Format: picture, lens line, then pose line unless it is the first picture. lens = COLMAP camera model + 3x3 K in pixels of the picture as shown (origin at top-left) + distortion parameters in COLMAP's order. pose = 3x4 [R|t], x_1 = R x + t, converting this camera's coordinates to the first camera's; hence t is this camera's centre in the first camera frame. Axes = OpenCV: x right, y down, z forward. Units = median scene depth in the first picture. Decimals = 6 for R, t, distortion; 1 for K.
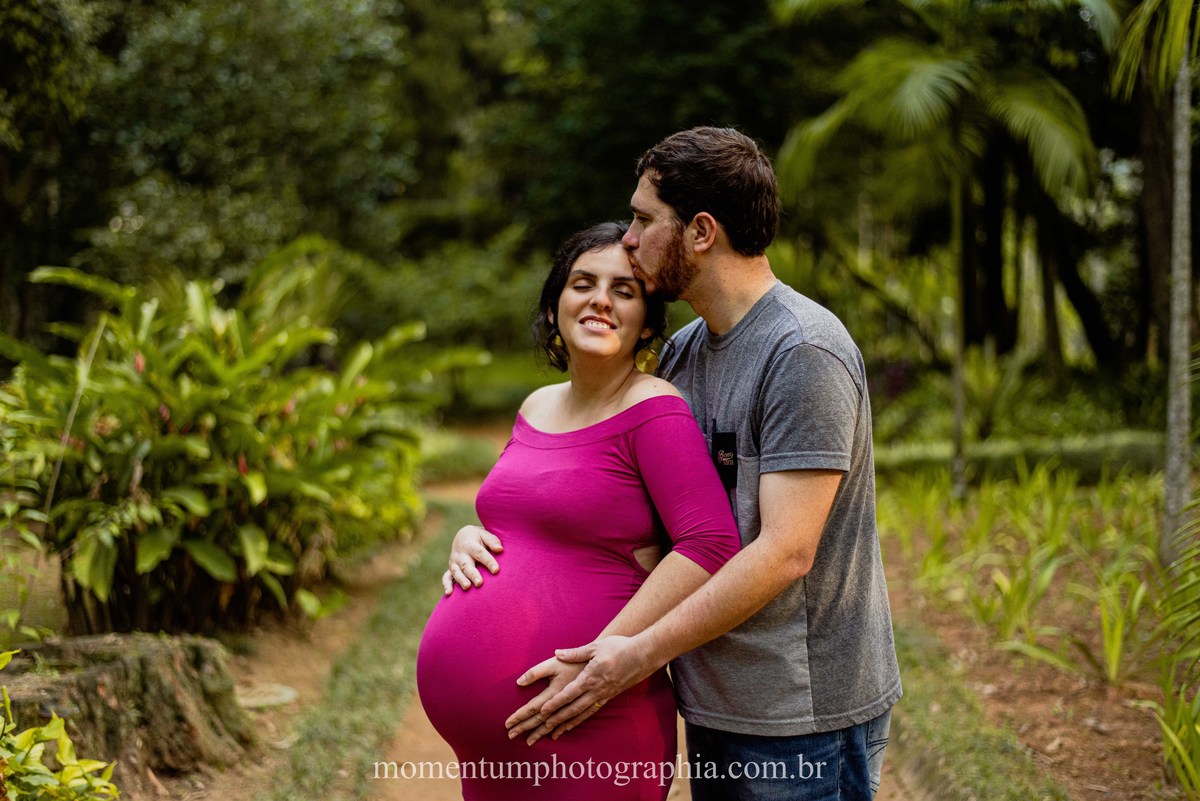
lens RADIAL K [[1716.4, 0, 598.5], [0, 1716.4, 440.0], [0, 0, 1]] dist [0.035596, 0.037691]
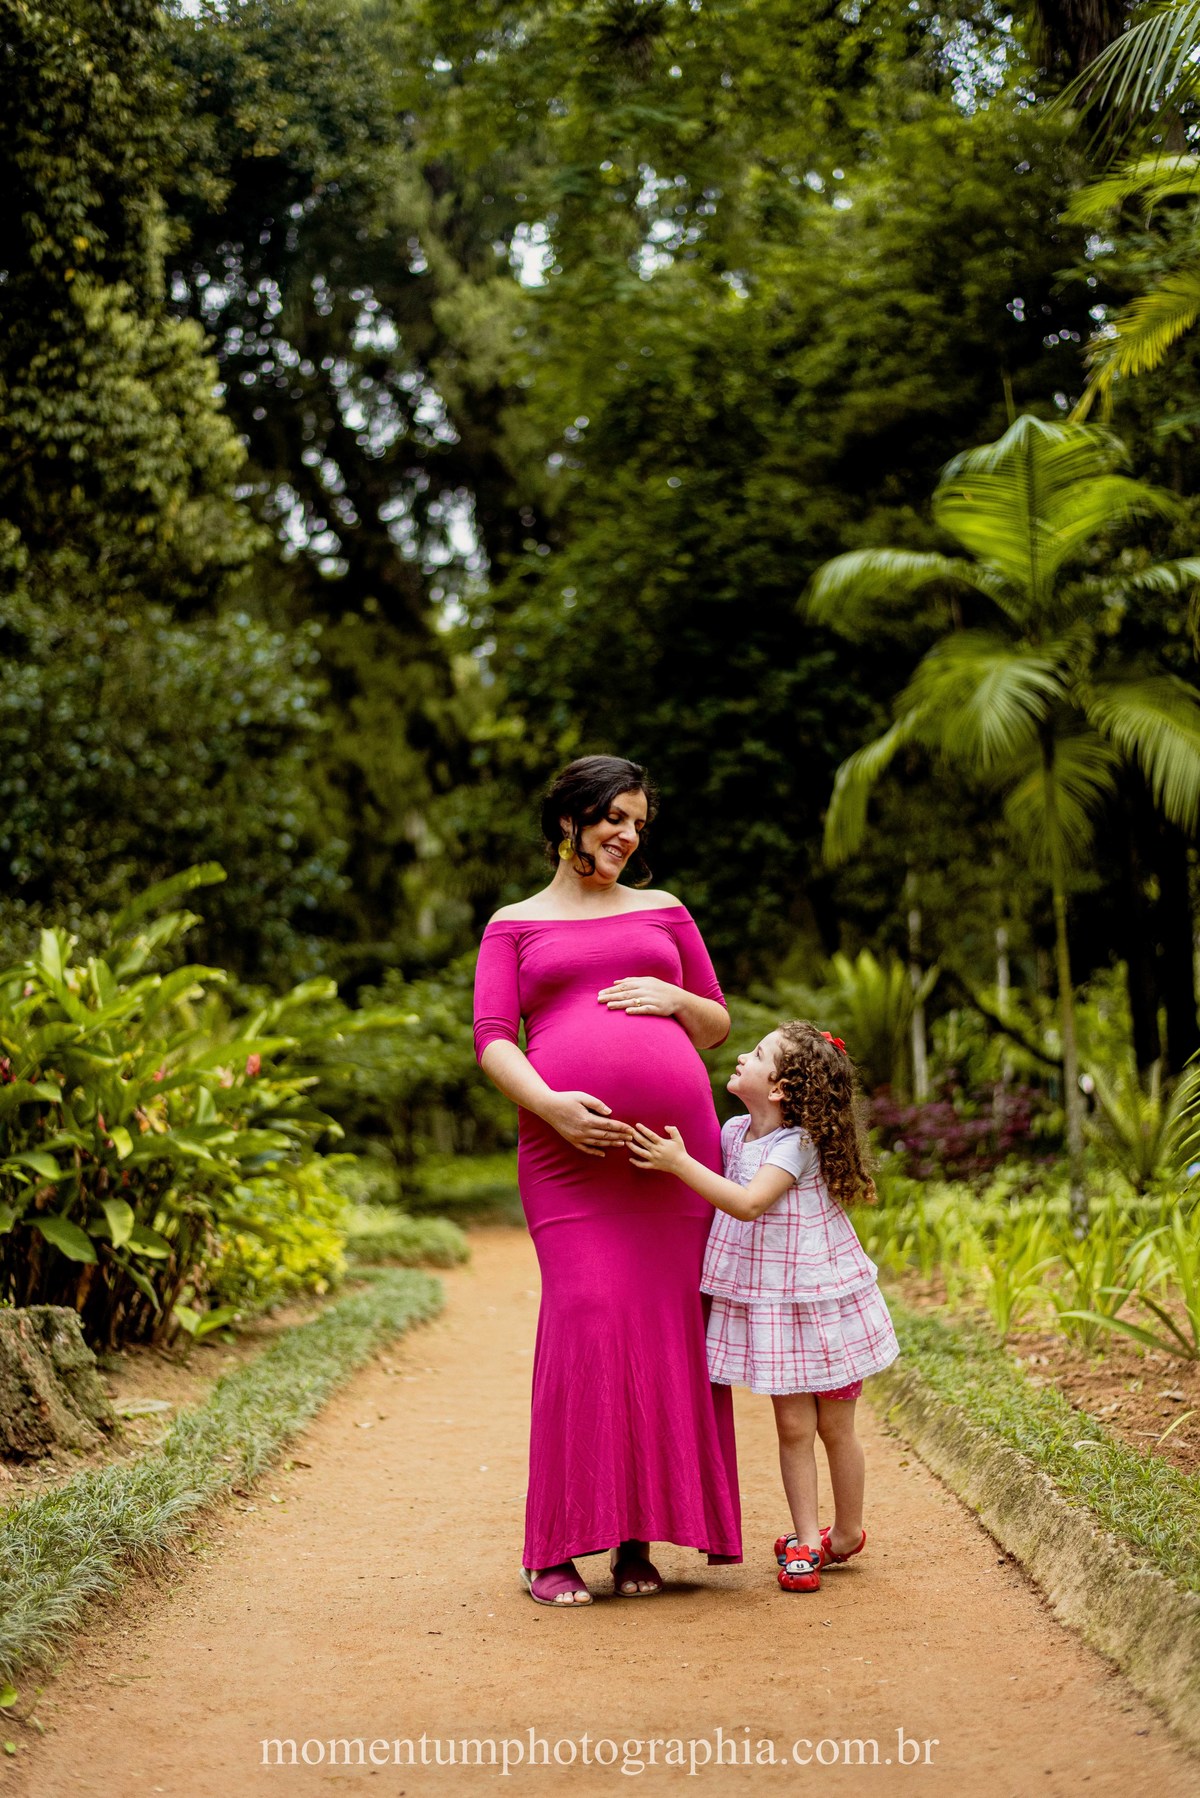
lens RADIAL K [[2571.7, 0, 603.0], [0, 2571.7, 990.7], [0, 0, 1]] dist [0.035596, 0.037691]
pose [[0.999485, -0.030529, -0.009922, 0.018165], [0.029071, 0.991917, -0.123513, 0.049733], [0.013612, 0.123161, 0.992293, -0.088545]]
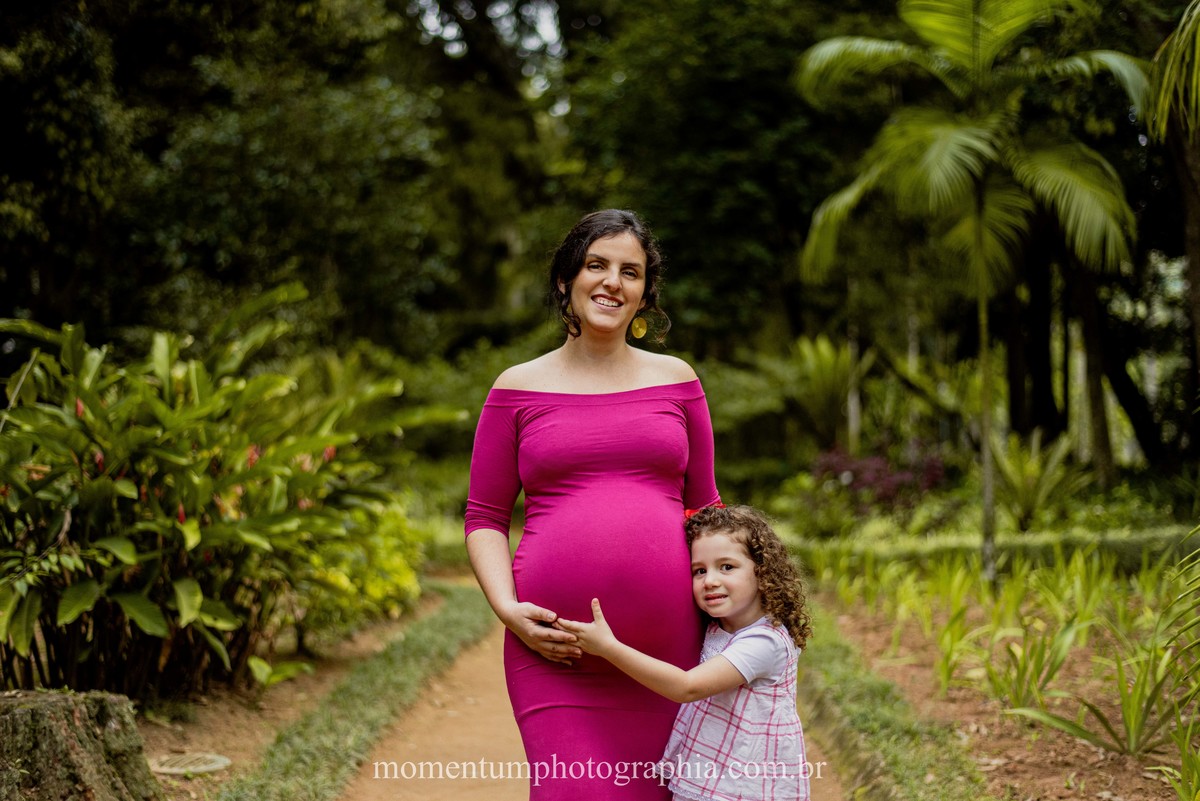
lens RADIAL K [[1716.4, 0, 598.5], [0, 1716.4, 440.0], [0, 0, 1]] dist [0.035596, 0.037691]
pose [[0.999463, 0.001322, -0.032738, 0.022055], [-0.003526, 0.997723, -0.067346, 0.017071], [0.032574, 0.067425, 0.997192, 0.038297]]
